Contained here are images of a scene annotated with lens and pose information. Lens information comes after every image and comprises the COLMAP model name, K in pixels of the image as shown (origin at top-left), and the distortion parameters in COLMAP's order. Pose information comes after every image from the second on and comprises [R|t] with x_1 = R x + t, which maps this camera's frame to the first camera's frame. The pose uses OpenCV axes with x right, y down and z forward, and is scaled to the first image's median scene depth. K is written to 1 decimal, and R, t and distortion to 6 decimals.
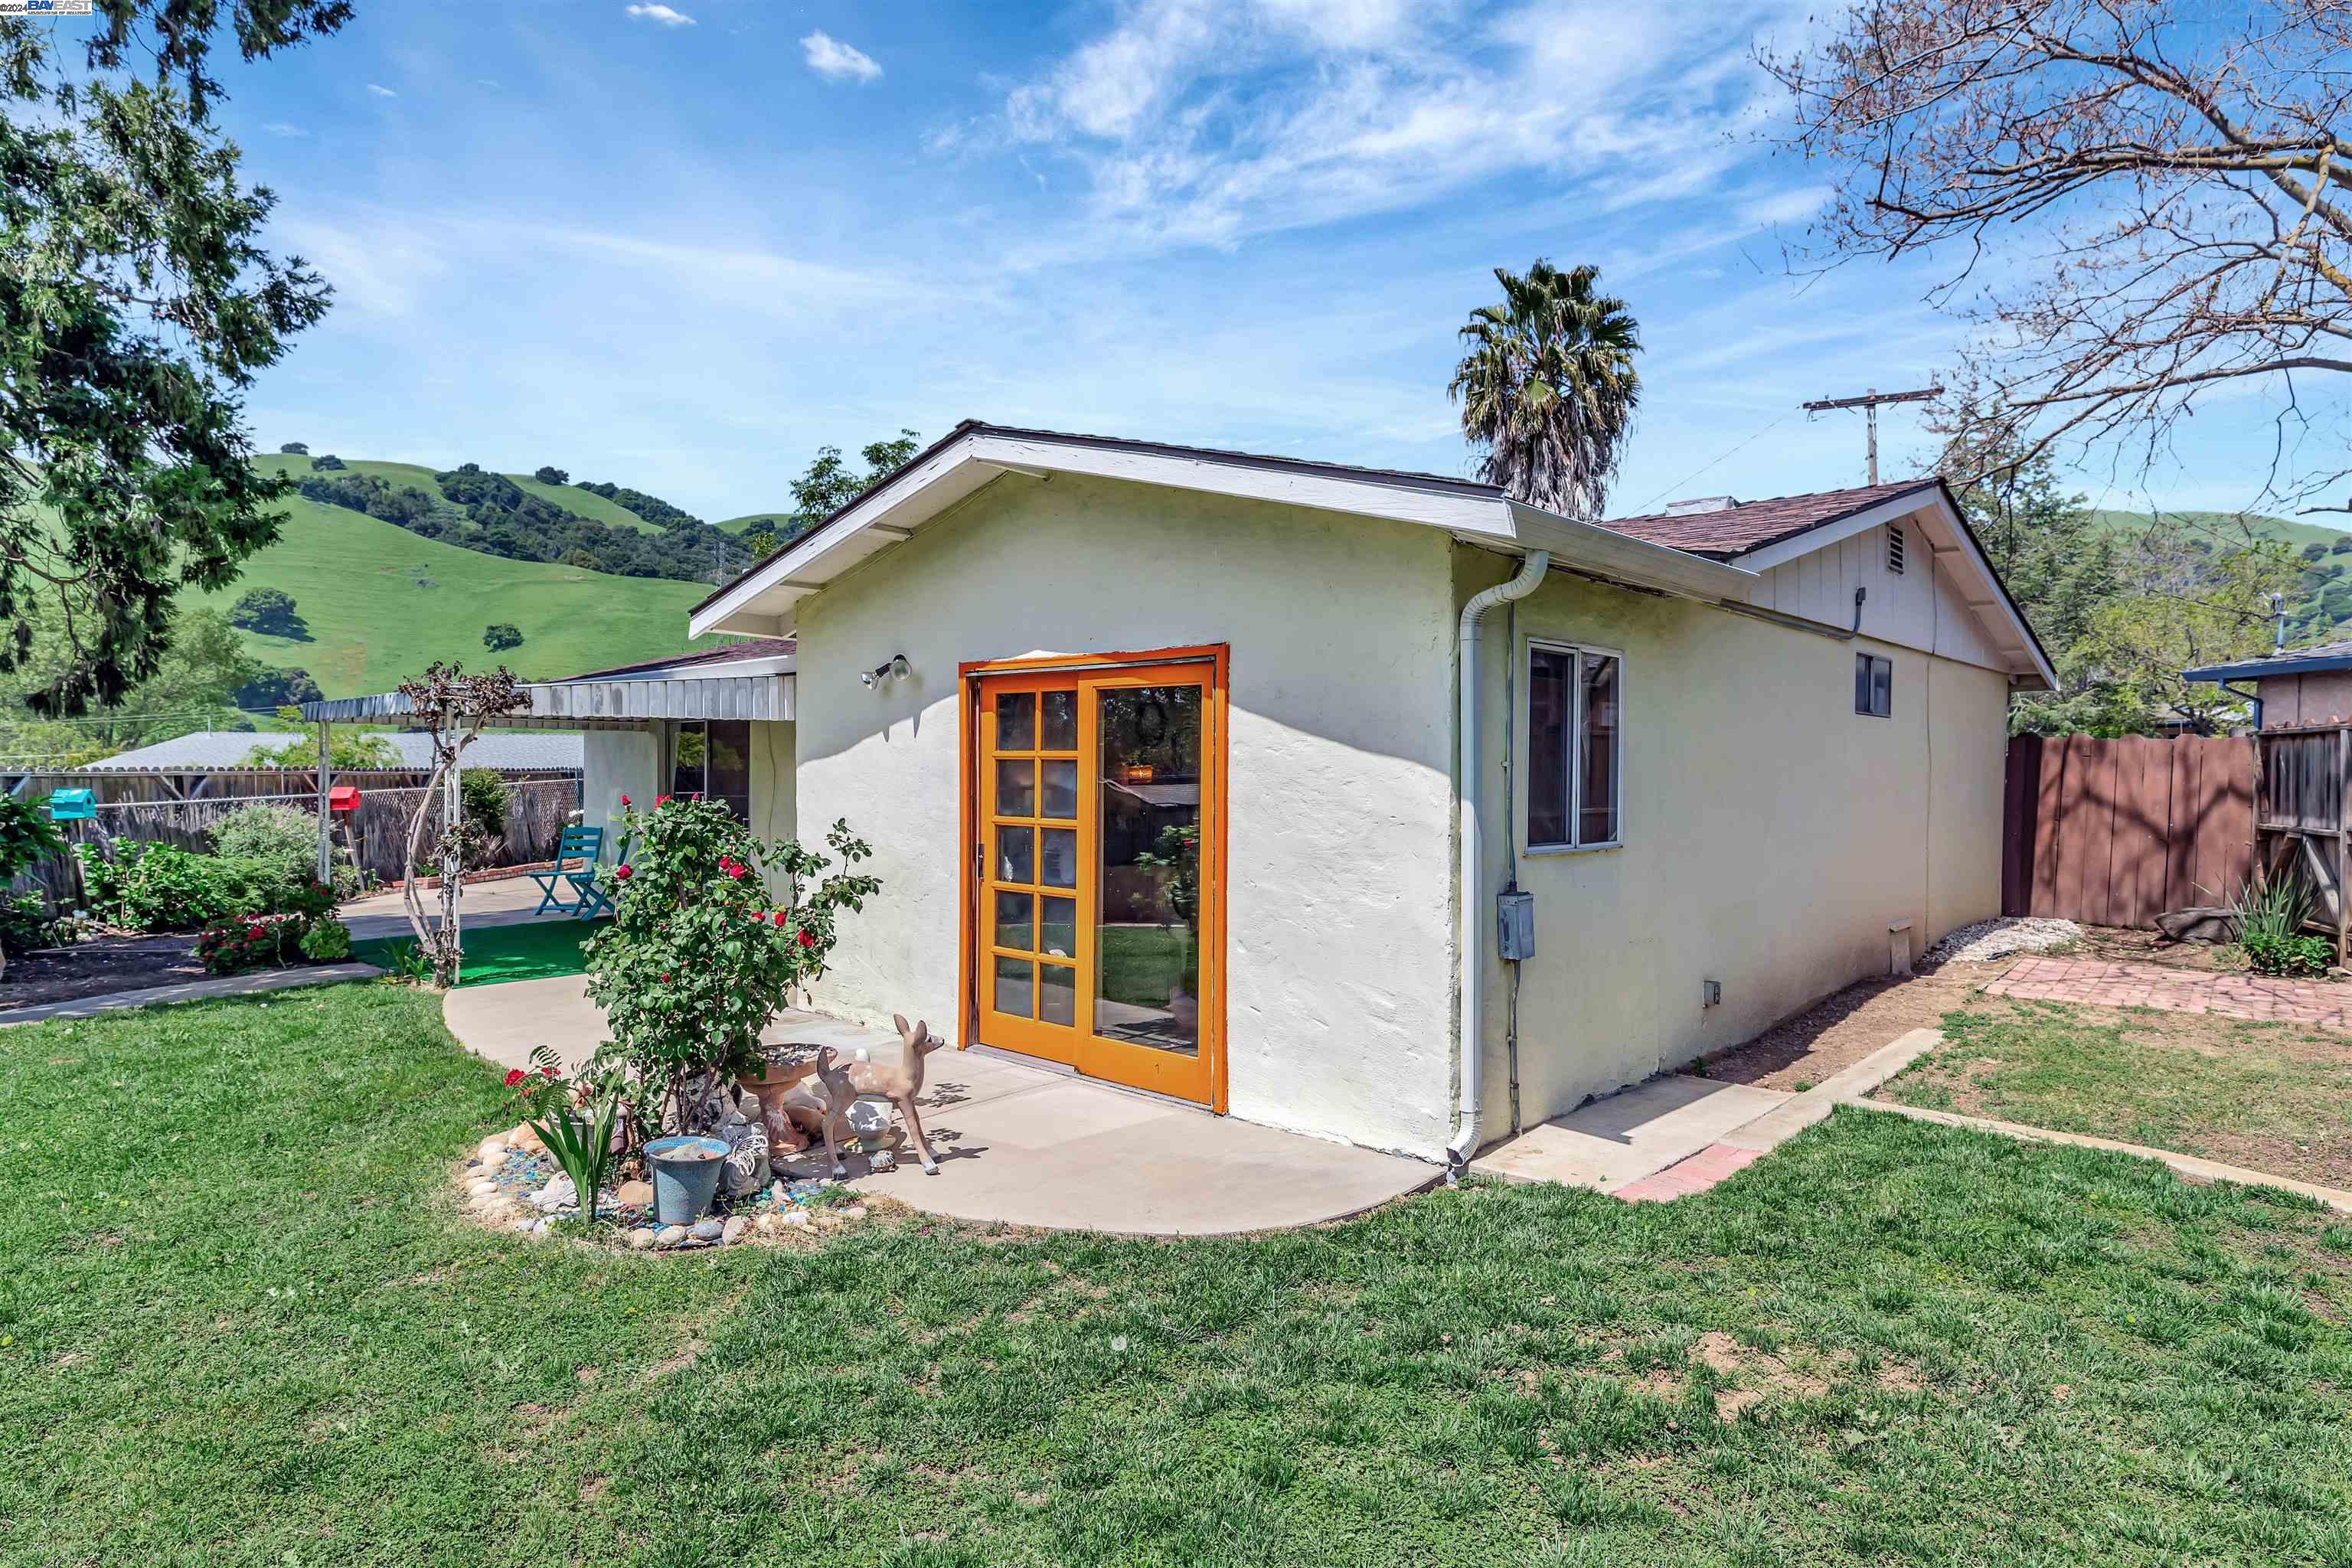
lens RADIAL K [[1355.3, 0, 1177.5], [0, 1355.3, 775.5], [0, 0, 1]] dist [0.017609, -0.004884]
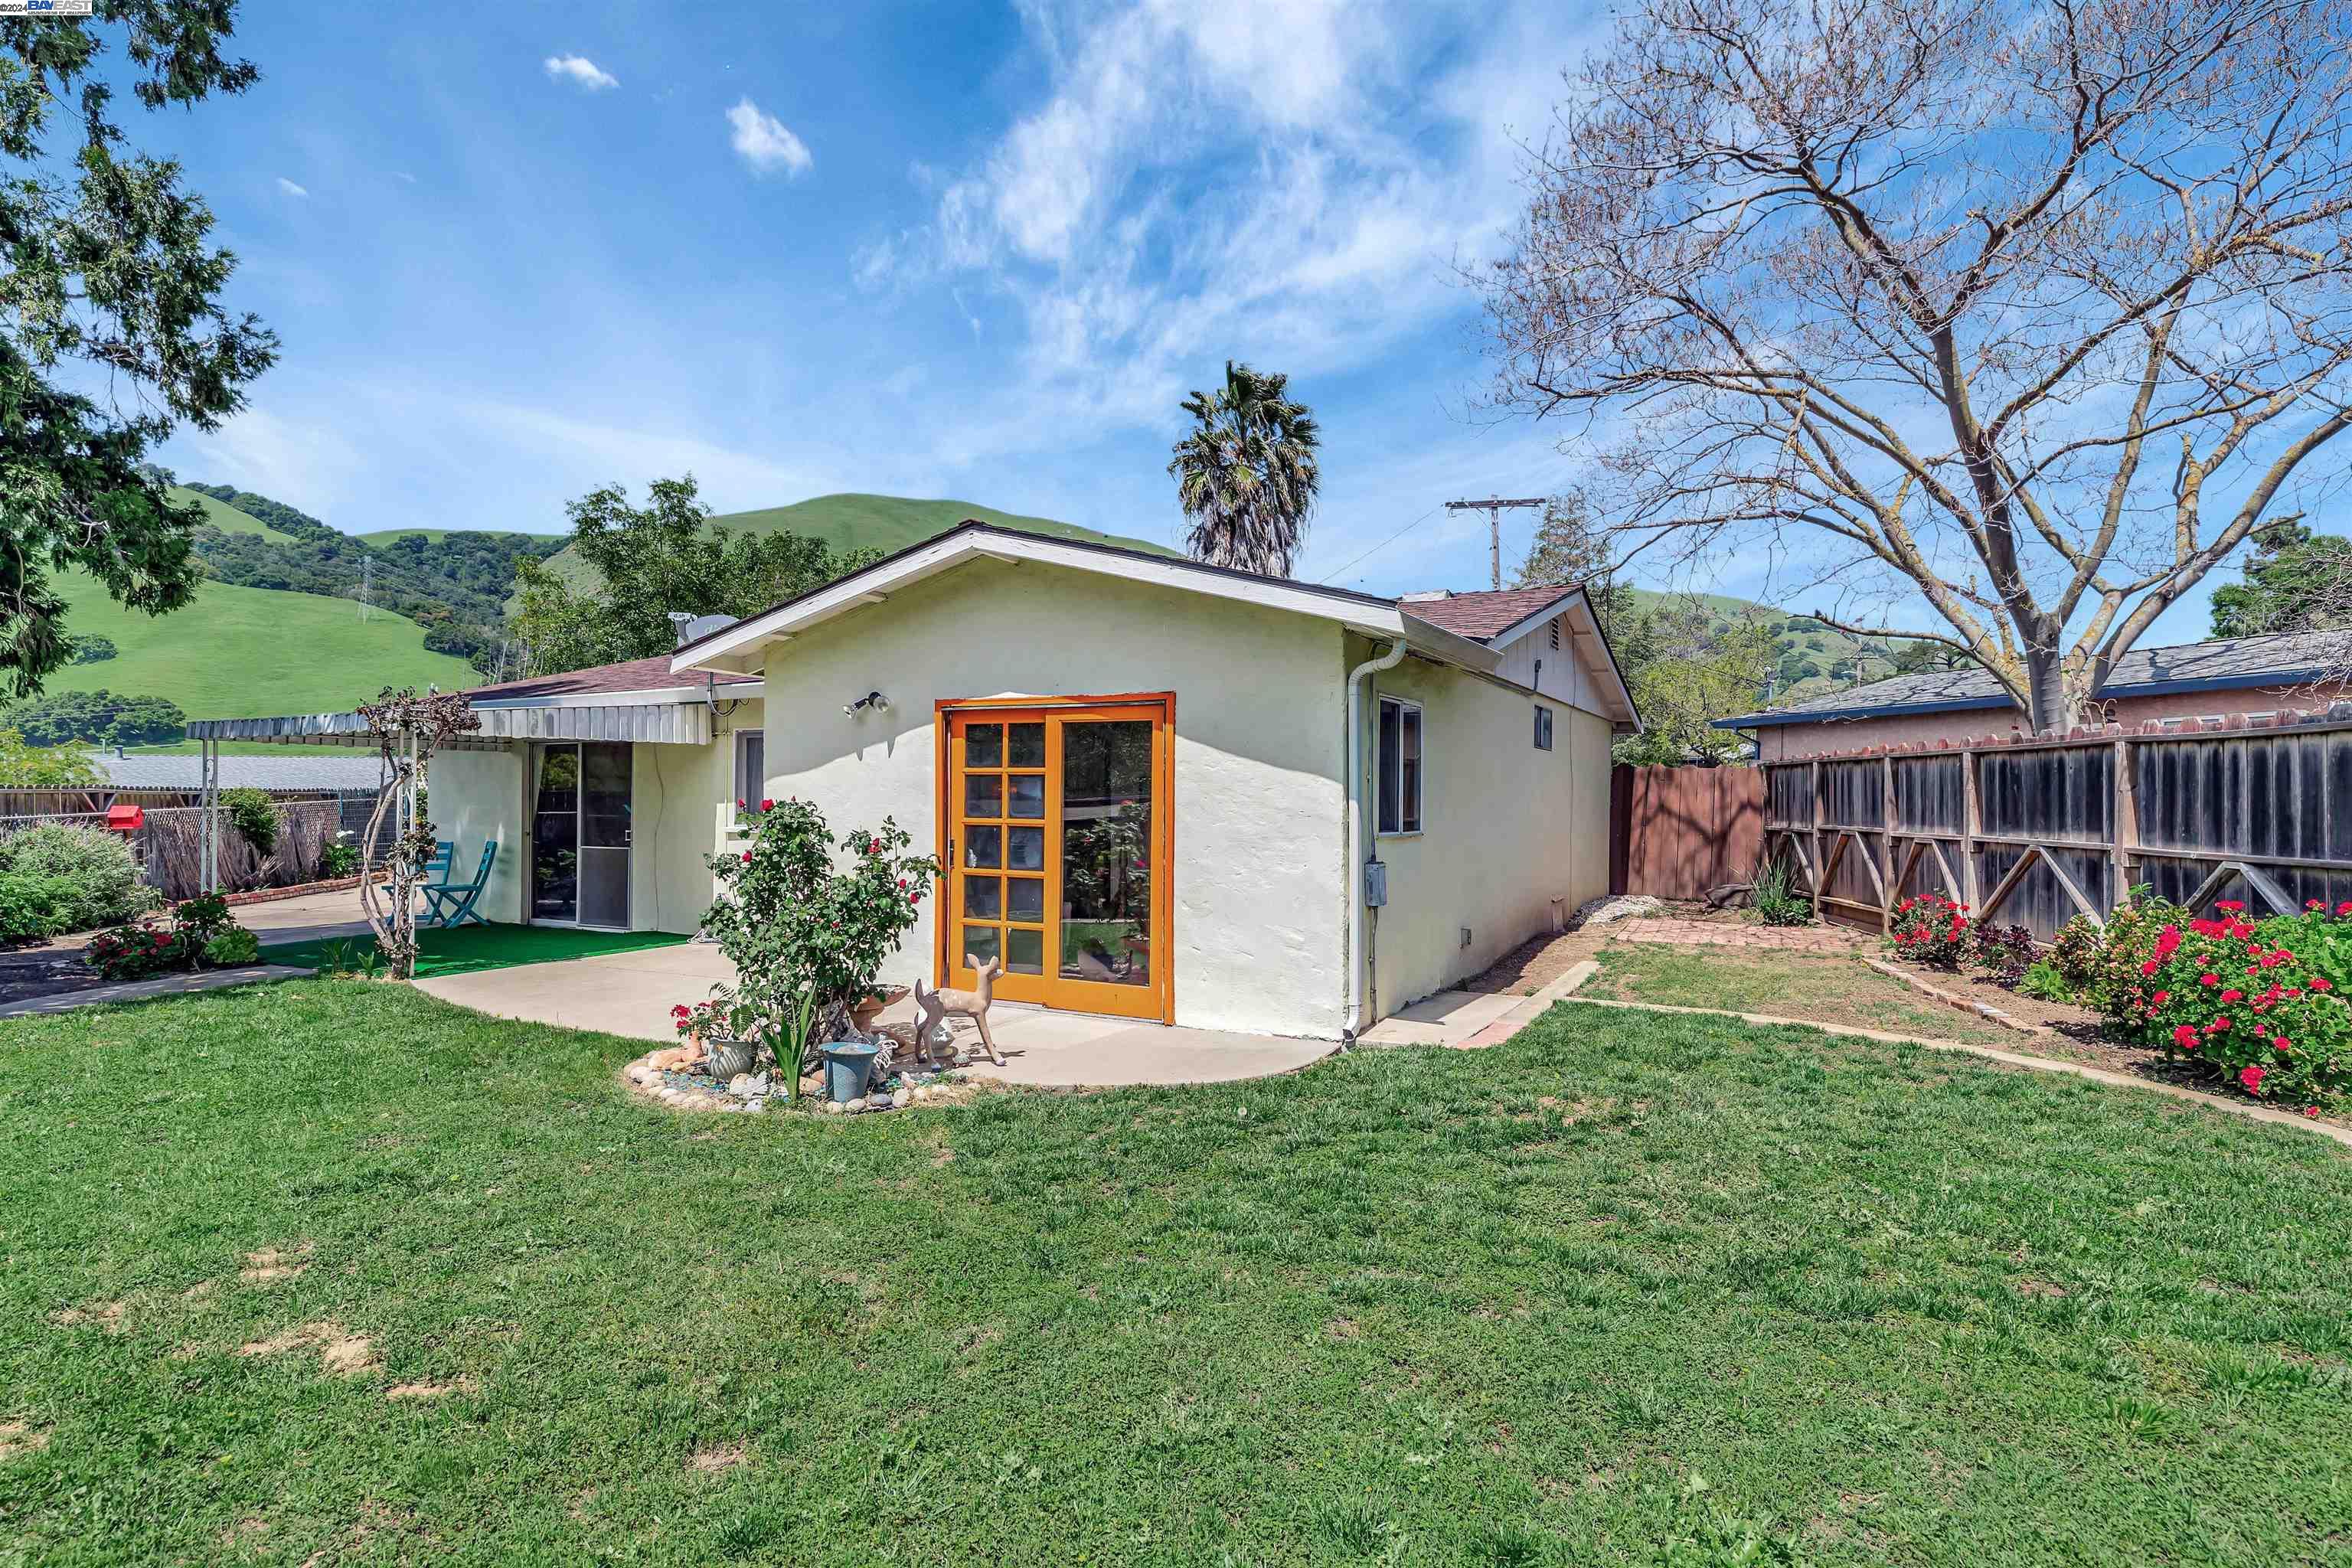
lens RADIAL K [[1270.6, 0, 1206.8], [0, 1270.6, 784.5], [0, 0, 1]] dist [0.010012, -0.003002]
pose [[0.962995, 0.003692, 0.269492, -0.202294], [0.000291, 0.999891, -0.014739, 0.013394], [-0.269518, 0.014272, 0.962890, -0.201674]]
